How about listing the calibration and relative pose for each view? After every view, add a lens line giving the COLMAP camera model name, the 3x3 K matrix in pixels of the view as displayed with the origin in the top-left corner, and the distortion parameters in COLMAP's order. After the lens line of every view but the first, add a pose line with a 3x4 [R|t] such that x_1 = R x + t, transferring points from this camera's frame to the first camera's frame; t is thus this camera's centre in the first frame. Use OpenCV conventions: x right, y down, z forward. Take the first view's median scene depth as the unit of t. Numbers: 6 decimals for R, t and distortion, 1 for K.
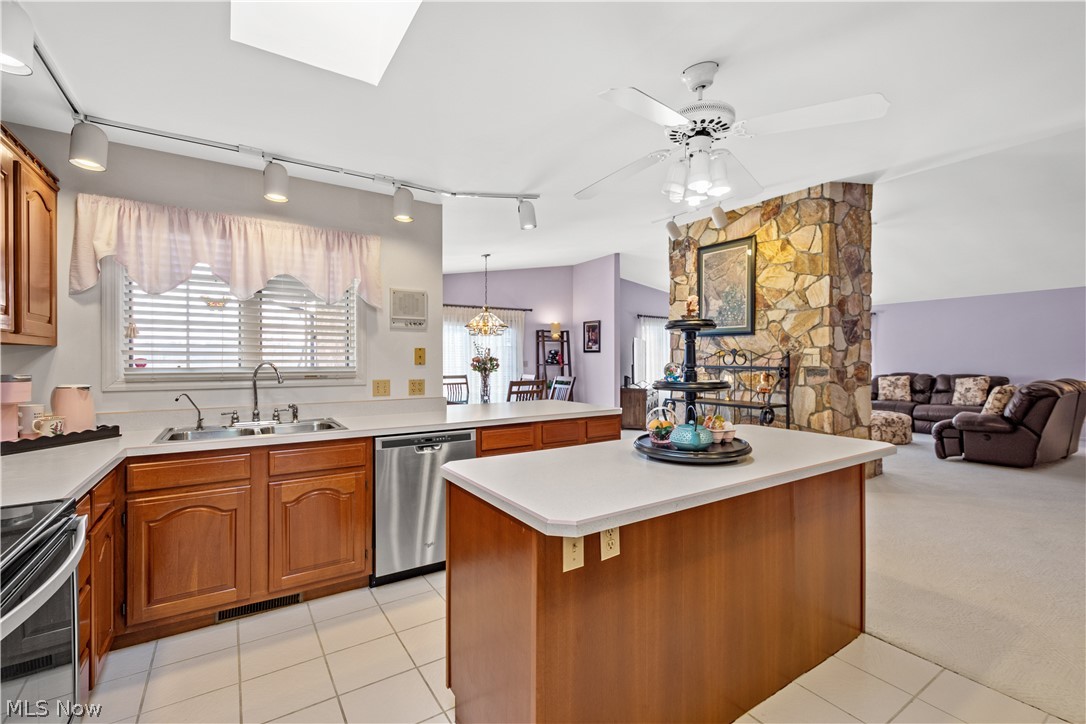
lens RADIAL K [[483.0, 0, 543.0], [0, 483.0, 362.0], [0, 0, 1]] dist [-0.000238, -0.000123]
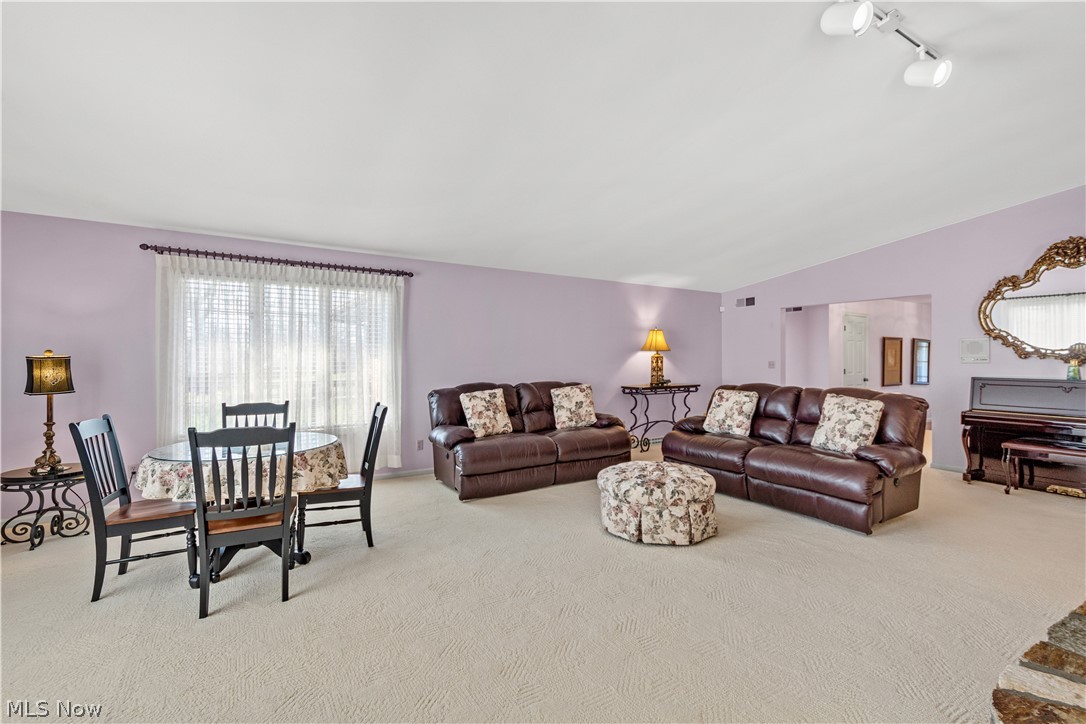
lens RADIAL K [[486.6, 0, 556.1], [0, 486.6, 353.0], [0, 0, 1]] dist [0.002685, -0.000175]
pose [[-0.027760, 0.004843, 0.999603, 0.284758], [0.003913, 0.999981, -0.004736, -0.016839], [-0.999607, 0.003780, -0.027779, 1.535946]]
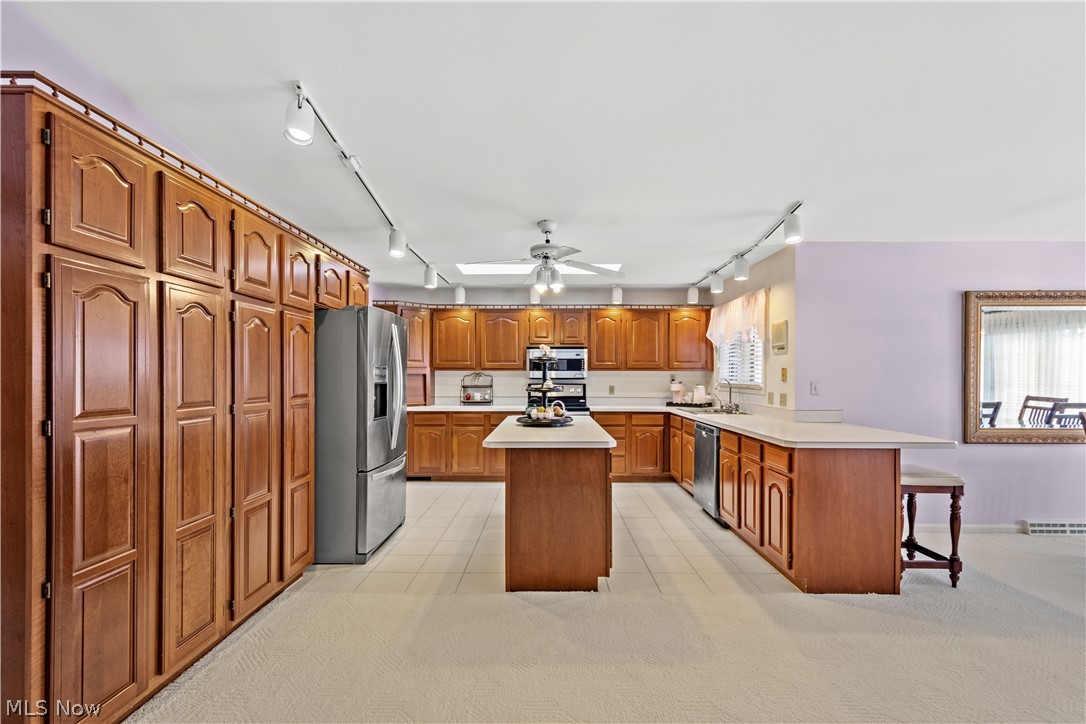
lens RADIAL K [[480.5, 0, 550.2], [0, 480.5, 377.9], [0, 0, 1]] dist [0.008214, 0.000184]
pose [[-0.555049, 0.003584, -0.831810, 0.689399], [-0.006713, 0.999939, 0.008788, -0.006683], [0.831791, 0.010461, -0.554991, 0.748307]]
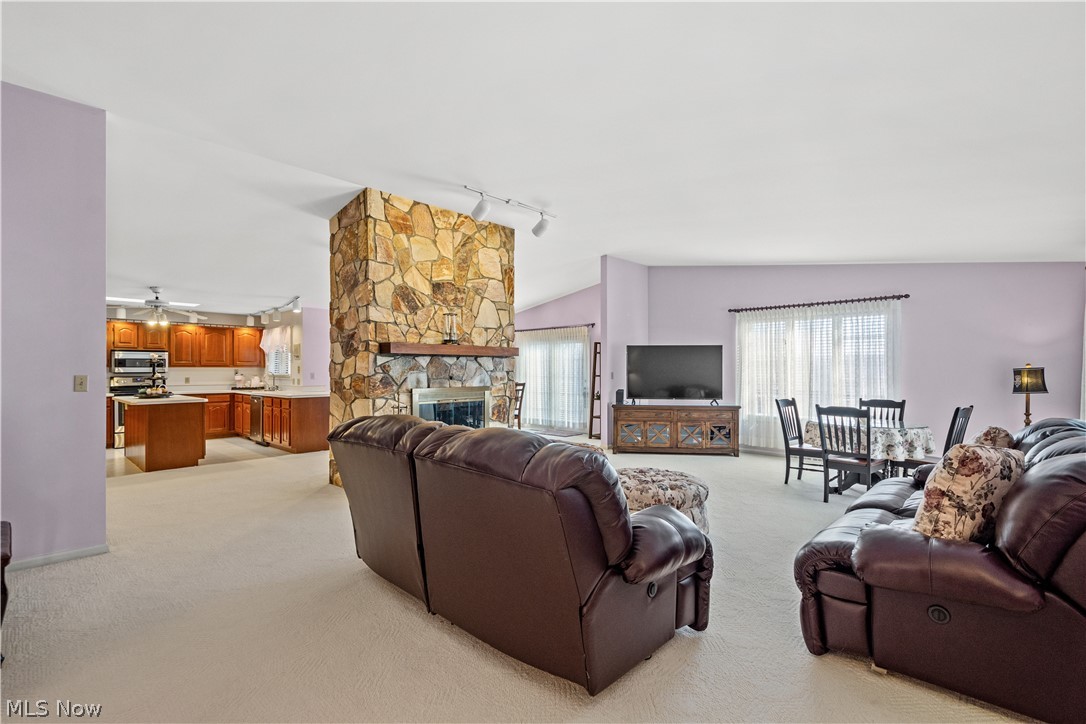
lens RADIAL K [[480.2, 0, 554.8], [0, 480.2, 369.2], [0, 0, 1]] dist [0.001675, -0.000015]
pose [[0.243958, -0.000520, -0.969786, 1.593745], [-0.003845, 0.999991, -0.001504, -0.009802], [0.969778, 0.004096, 0.243954, 1.067072]]
